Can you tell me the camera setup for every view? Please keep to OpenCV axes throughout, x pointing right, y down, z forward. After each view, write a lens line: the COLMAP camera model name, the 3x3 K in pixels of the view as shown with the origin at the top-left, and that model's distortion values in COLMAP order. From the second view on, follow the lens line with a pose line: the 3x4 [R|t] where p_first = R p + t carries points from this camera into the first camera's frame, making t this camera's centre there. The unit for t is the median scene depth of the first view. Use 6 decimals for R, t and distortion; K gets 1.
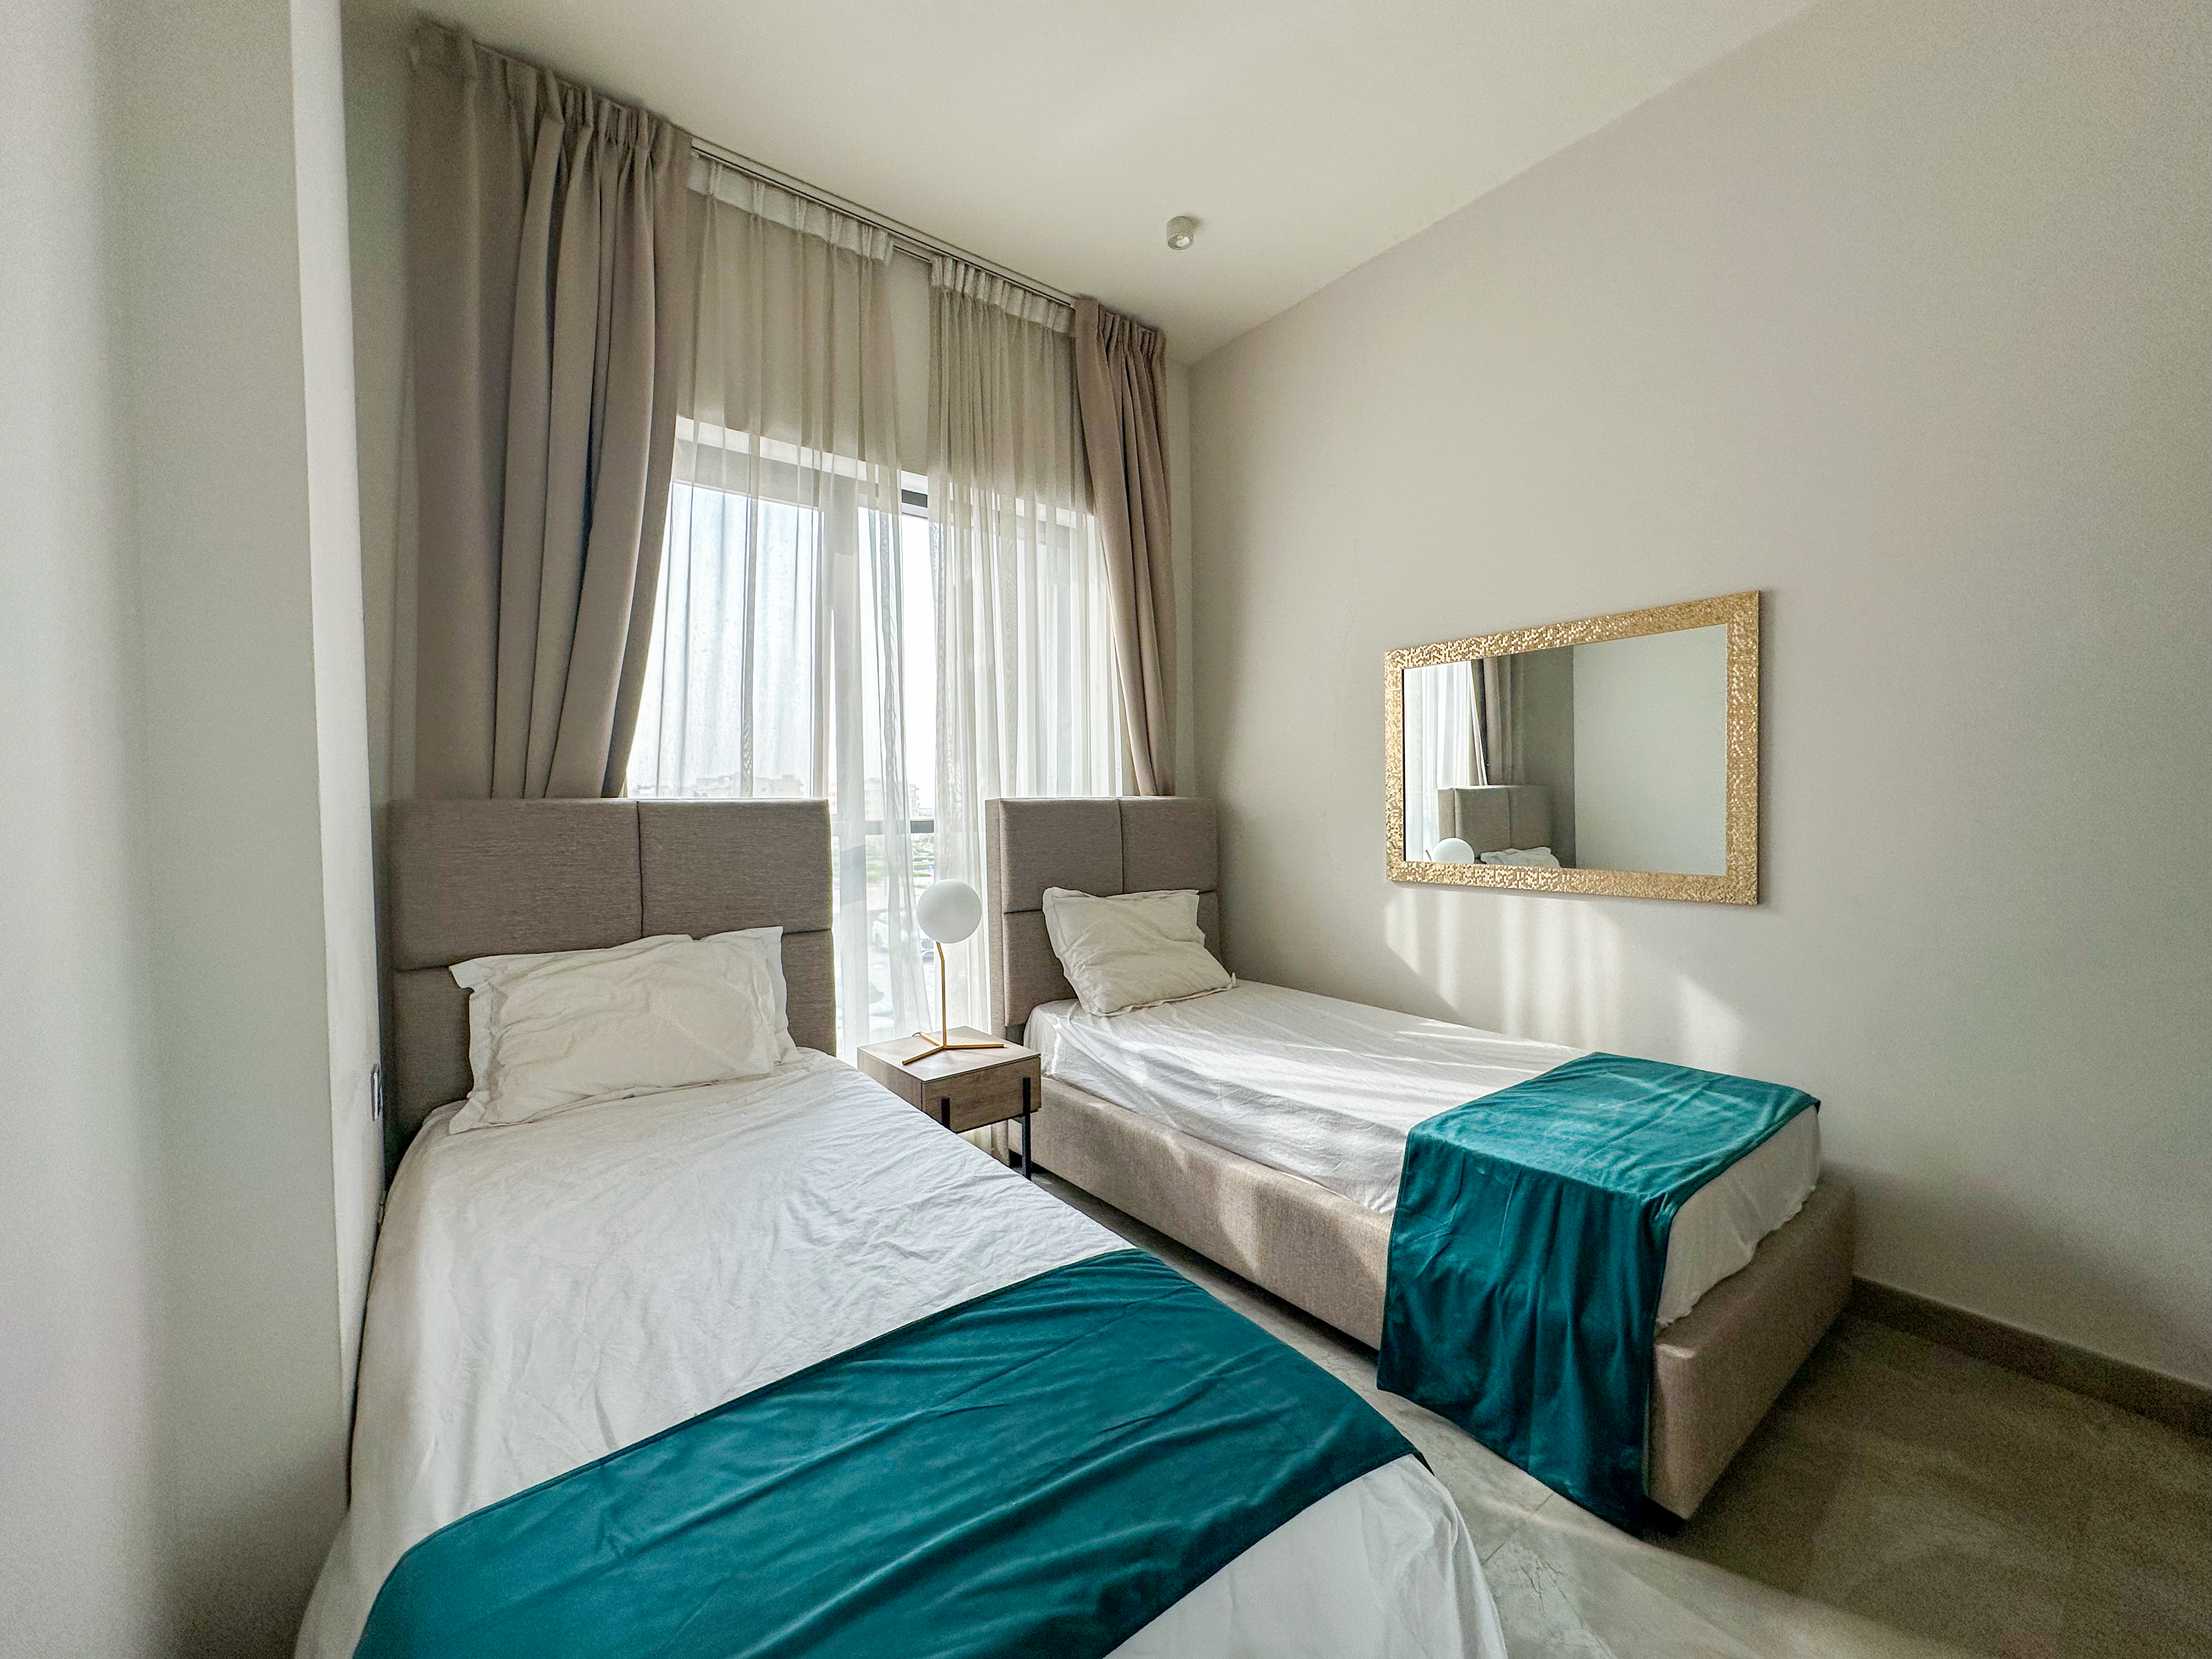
lens RADIAL K [[881.7, 0, 1106.0], [0, 881.7, 829.5], [0, 0, 1]] dist [-0.001523, 0.000274]
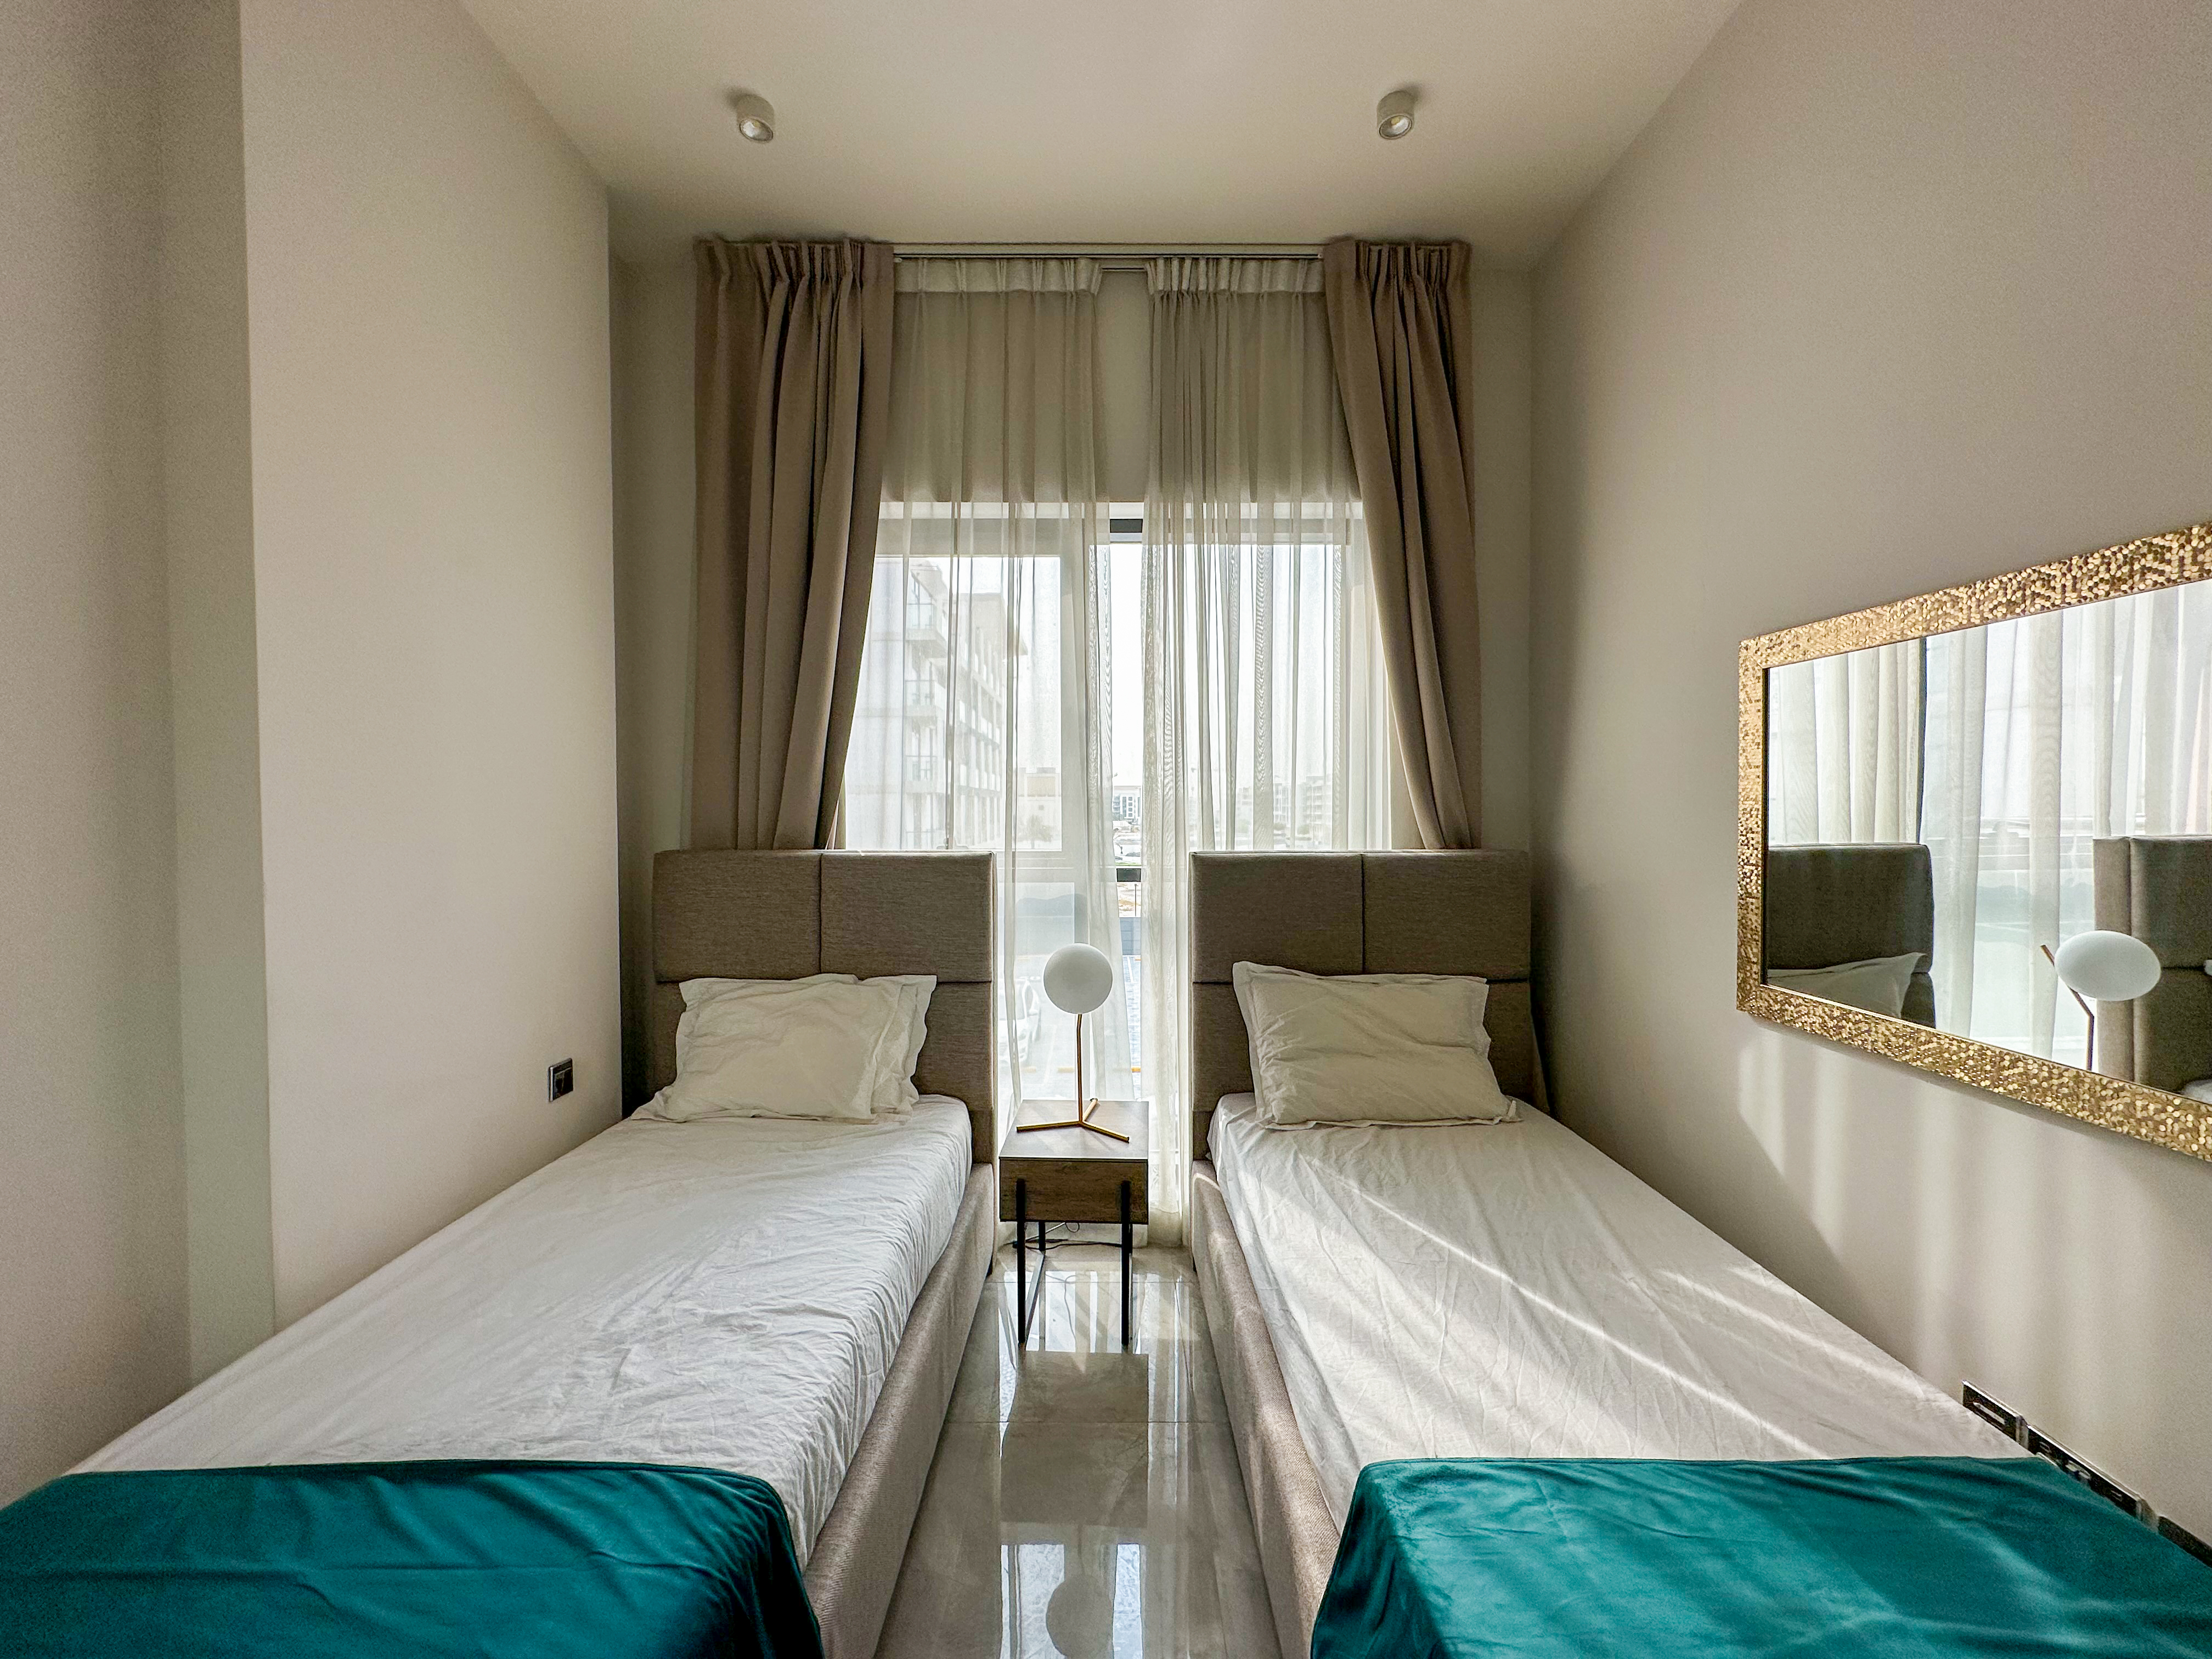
lens RADIAL K [[881.7, 0, 1106.0], [0, 881.7, 829.5], [0, 0, 1]] dist [-0.001523, 0.000274]
pose [[0.790298, 0.027567, -0.612102, 0.430596], [-0.025709, 0.999600, 0.011825, -0.081421], [0.612183, 0.006391, 0.790690, 0.302163]]
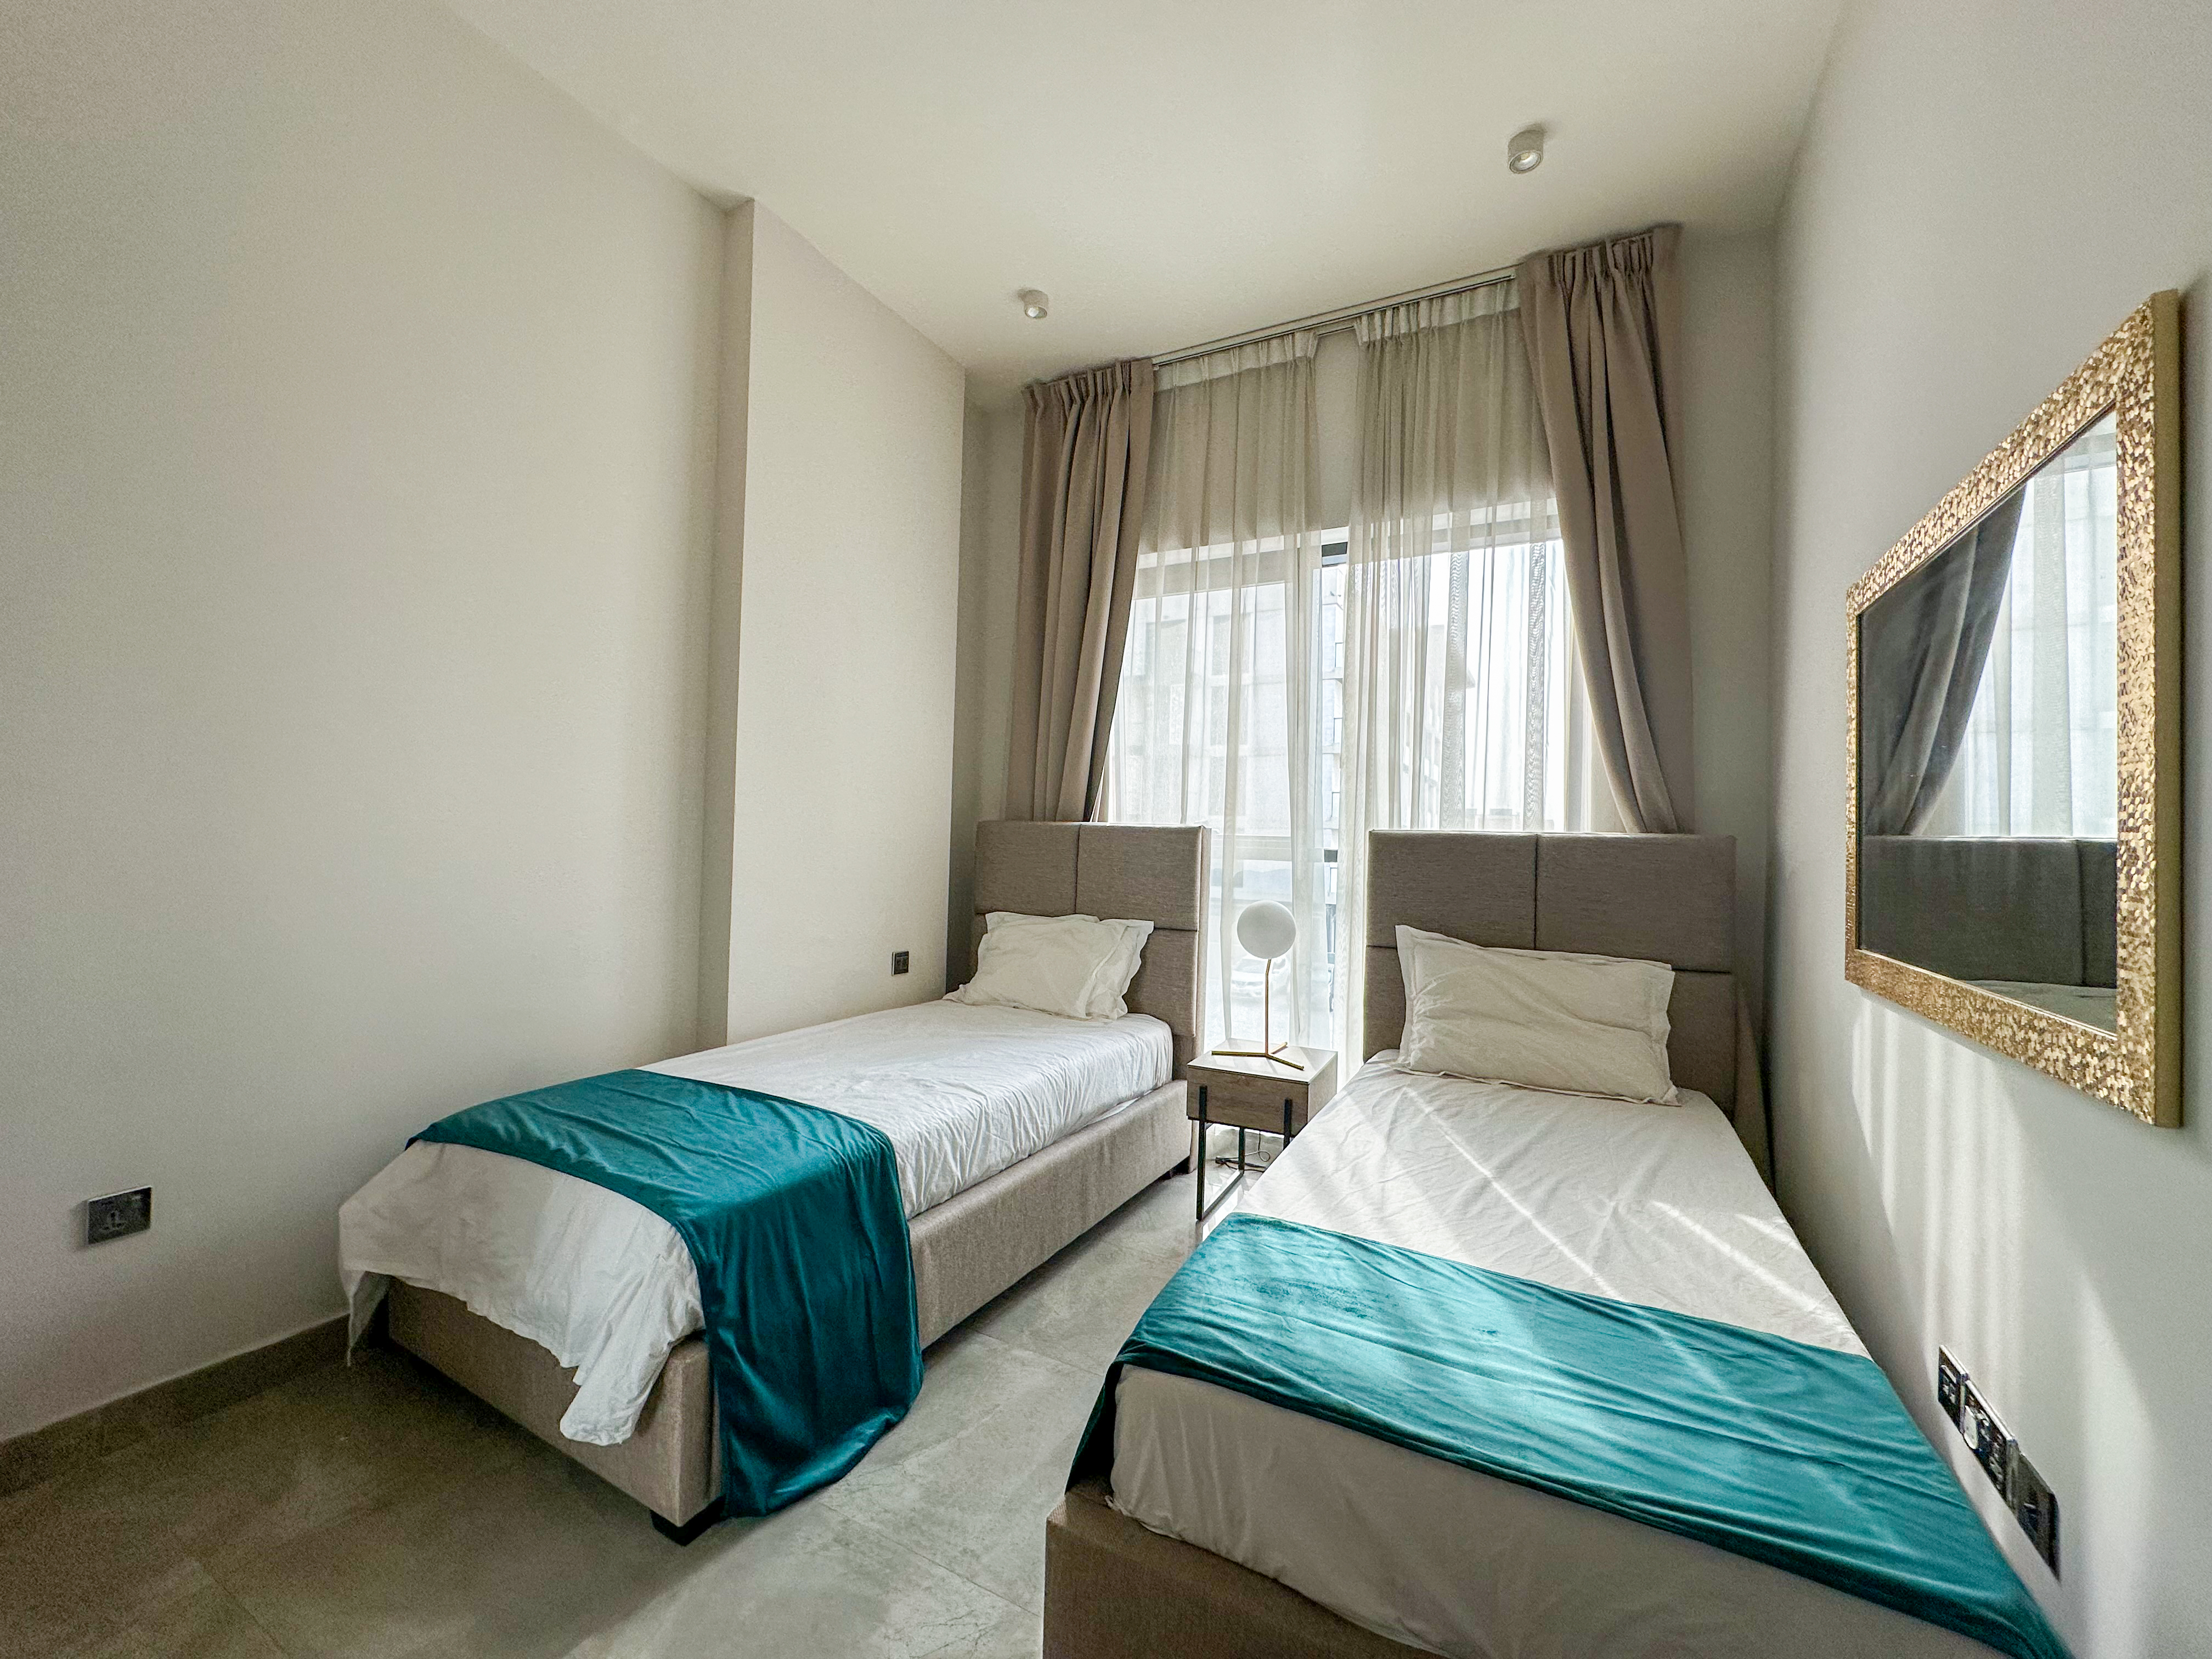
lens RADIAL K [[881.7, 0, 1106.0], [0, 881.7, 829.5], [0, 0, 1]] dist [-0.001523, 0.000274]
pose [[0.409222, 0.013141, -0.912340, 0.808982], [-0.059542, 0.998150, -0.012330, -0.006574], [0.910490, 0.059369, 0.409247, 0.397495]]
